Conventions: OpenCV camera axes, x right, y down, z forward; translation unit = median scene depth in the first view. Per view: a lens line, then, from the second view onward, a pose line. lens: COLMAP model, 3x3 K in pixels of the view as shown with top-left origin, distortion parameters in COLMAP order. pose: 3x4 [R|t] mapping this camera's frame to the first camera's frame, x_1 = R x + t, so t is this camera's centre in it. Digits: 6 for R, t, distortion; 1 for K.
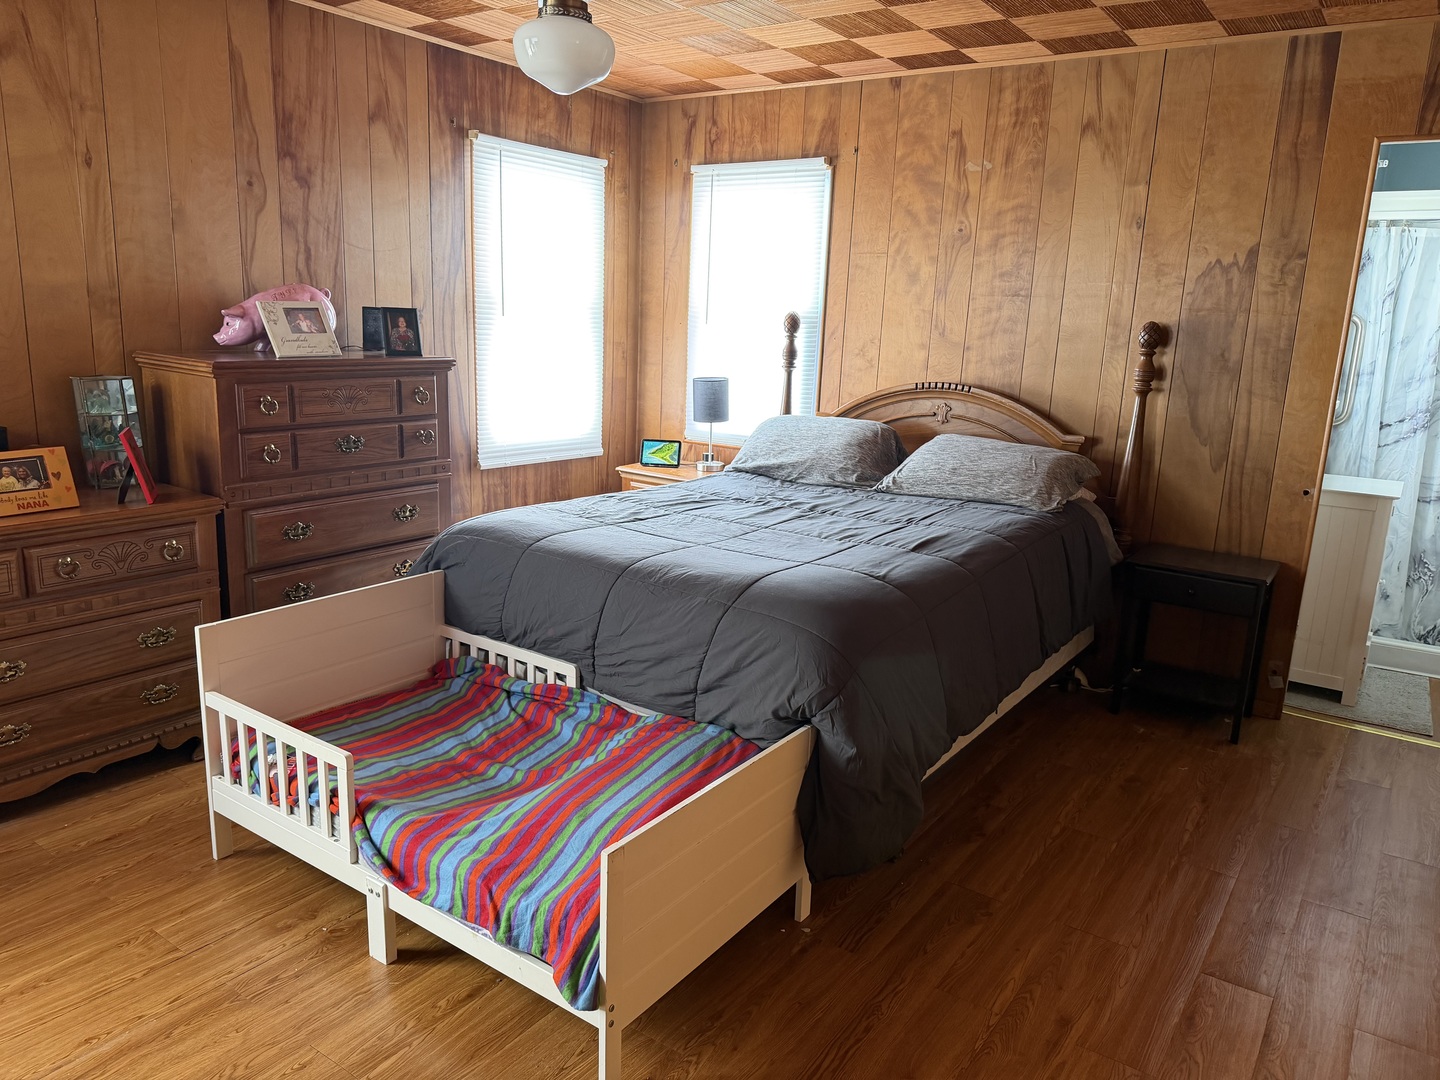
lens RADIAL K [[1013.9, 0, 724.7], [0, 1013.9, 541.5], [0, 0, 1]] dist [0.049901, -0.059899]
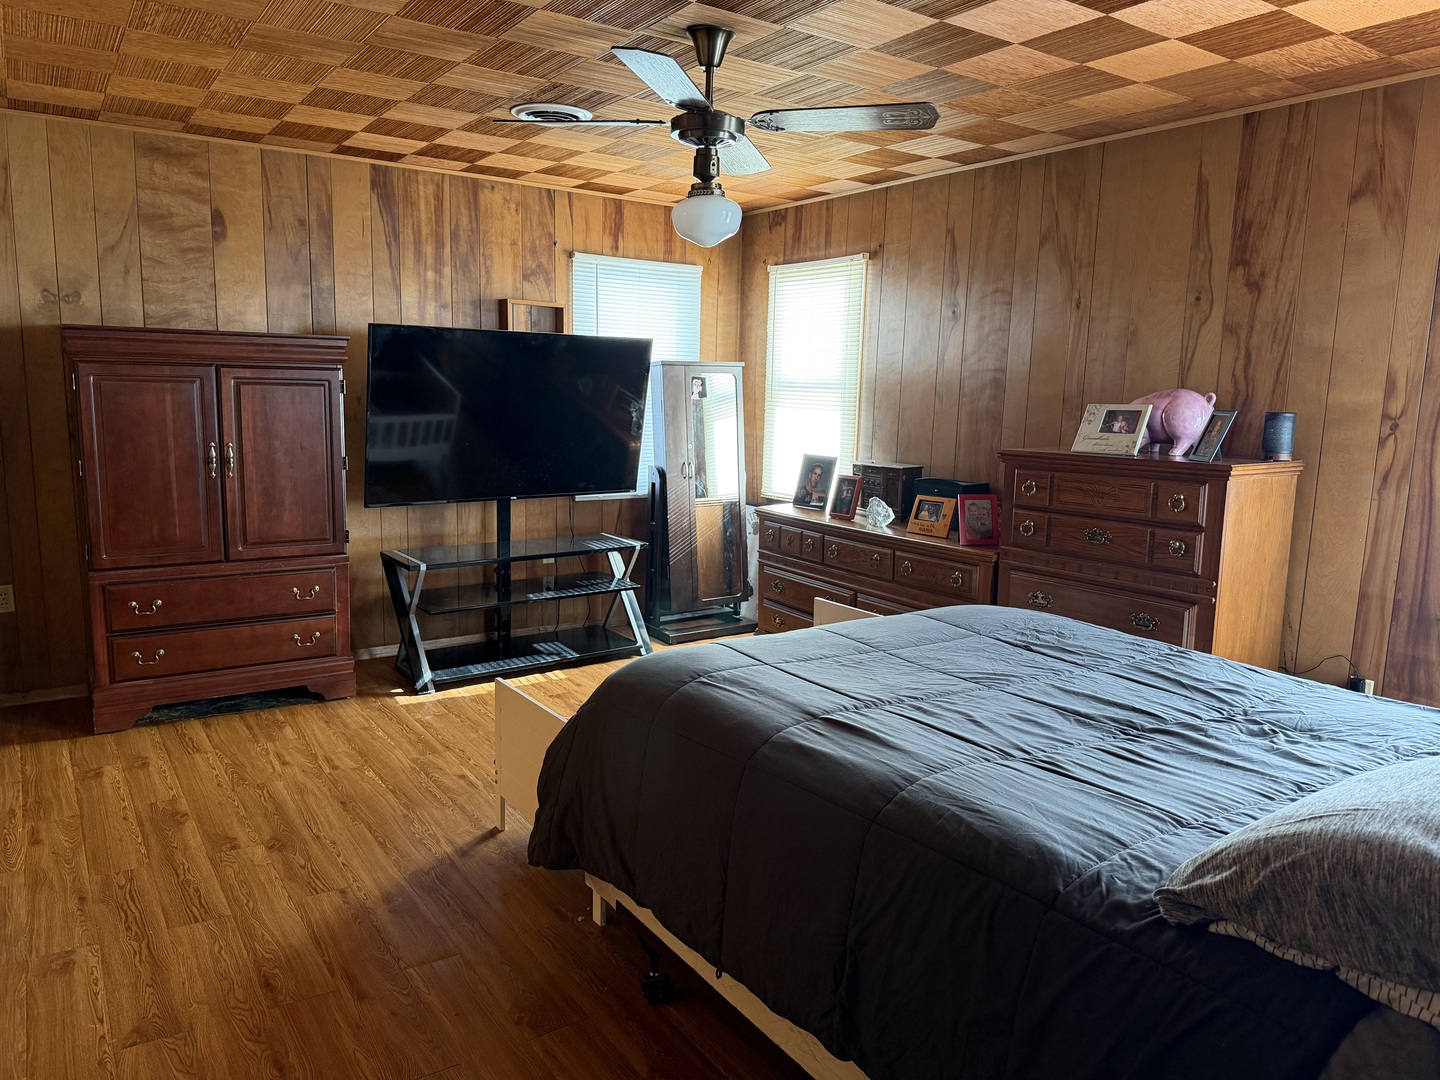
lens RADIAL K [[1024.2, 0, 722.4], [0, 1024.2, 550.0], [0, 0, 1]] dist [0.031317, -0.044584]
pose [[-0.356646, 0.103799, -0.928455, 0.722738], [-0.241417, 0.949815, 0.198922, -0.192181], [0.902508, 0.295090, -0.313689, 0.952332]]
